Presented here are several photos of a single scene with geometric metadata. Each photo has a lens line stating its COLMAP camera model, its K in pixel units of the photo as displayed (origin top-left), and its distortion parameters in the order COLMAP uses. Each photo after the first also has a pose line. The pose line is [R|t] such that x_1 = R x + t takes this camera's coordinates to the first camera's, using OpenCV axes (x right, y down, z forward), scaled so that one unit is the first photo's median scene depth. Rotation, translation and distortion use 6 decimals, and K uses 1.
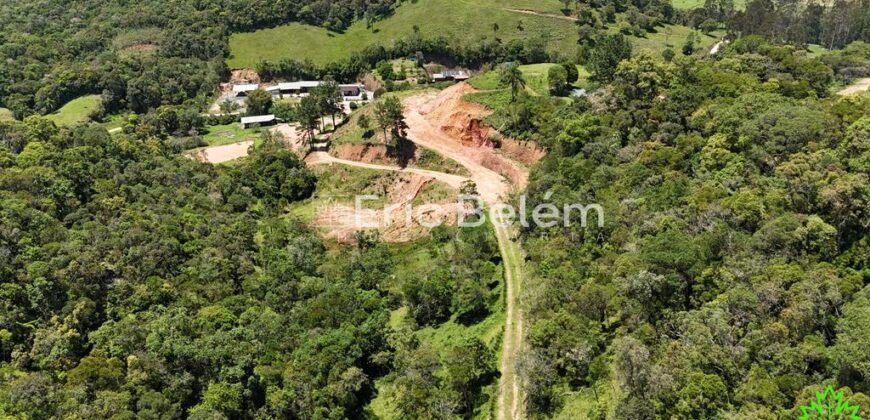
lens RADIAL K [[644.0, 0, 438.5], [0, 644.0, 208.0], [0, 0, 1]] dist [0.062453, -0.048718]
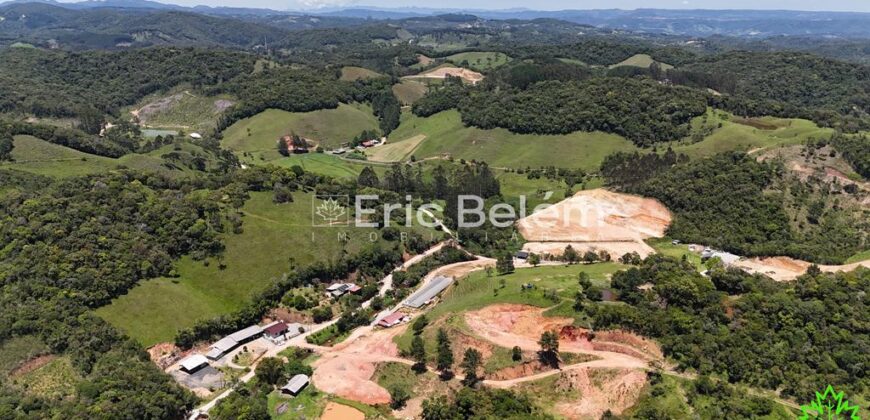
lens RADIAL K [[644.0, 0, 439.0], [0, 644.0, 215.0], [0, 0, 1]] dist [0.062453, -0.048718]
pose [[0.613118, -0.199712, 0.764331, -0.767549], [0.298524, 0.954351, 0.009898, -0.292738], [-0.731416, 0.222103, 0.644748, 0.033926]]
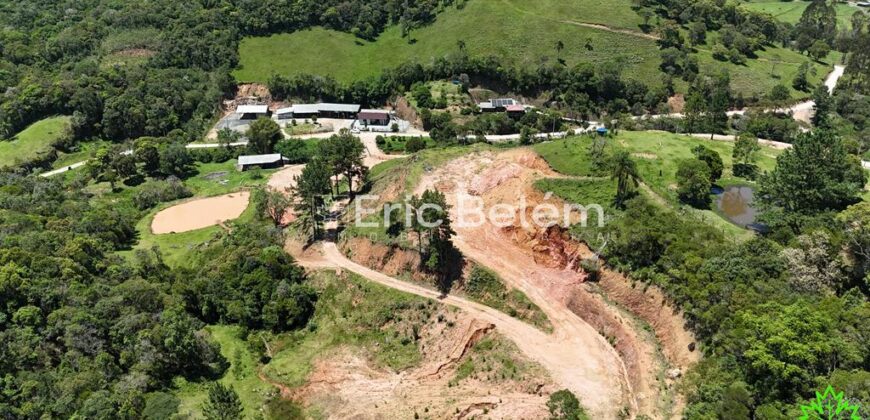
lens RADIAL K [[644.0, 0, 437.0], [0, 644.0, 210.1], [0, 0, 1]] dist [0.062453, -0.048718]
pose [[0.997739, 0.052496, -0.041959, -0.020886], [-0.051442, 0.998343, 0.025802, -0.088410], [0.043244, -0.023585, 0.998786, 0.179314]]
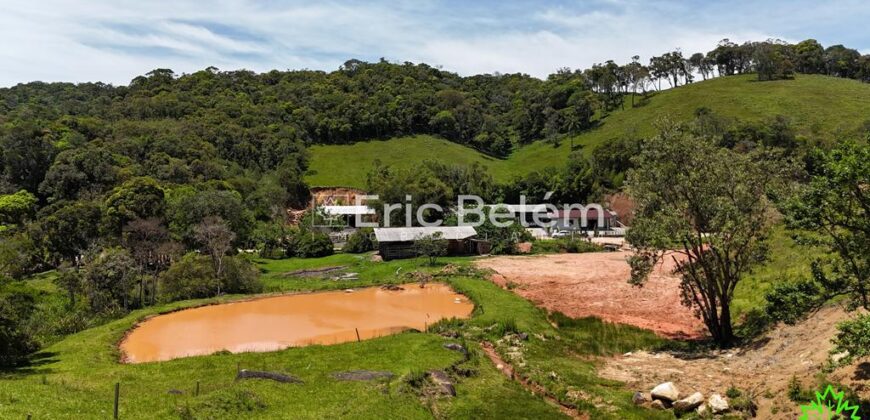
lens RADIAL K [[644.0, 0, 441.6], [0, 644.0, 217.8], [0, 0, 1]] dist [0.062453, -0.048718]
pose [[0.999505, 0.016706, -0.026661, -0.219338], [-0.025213, 0.932179, -0.361120, -0.026509], [0.018820, 0.361613, 0.932138, 0.591746]]
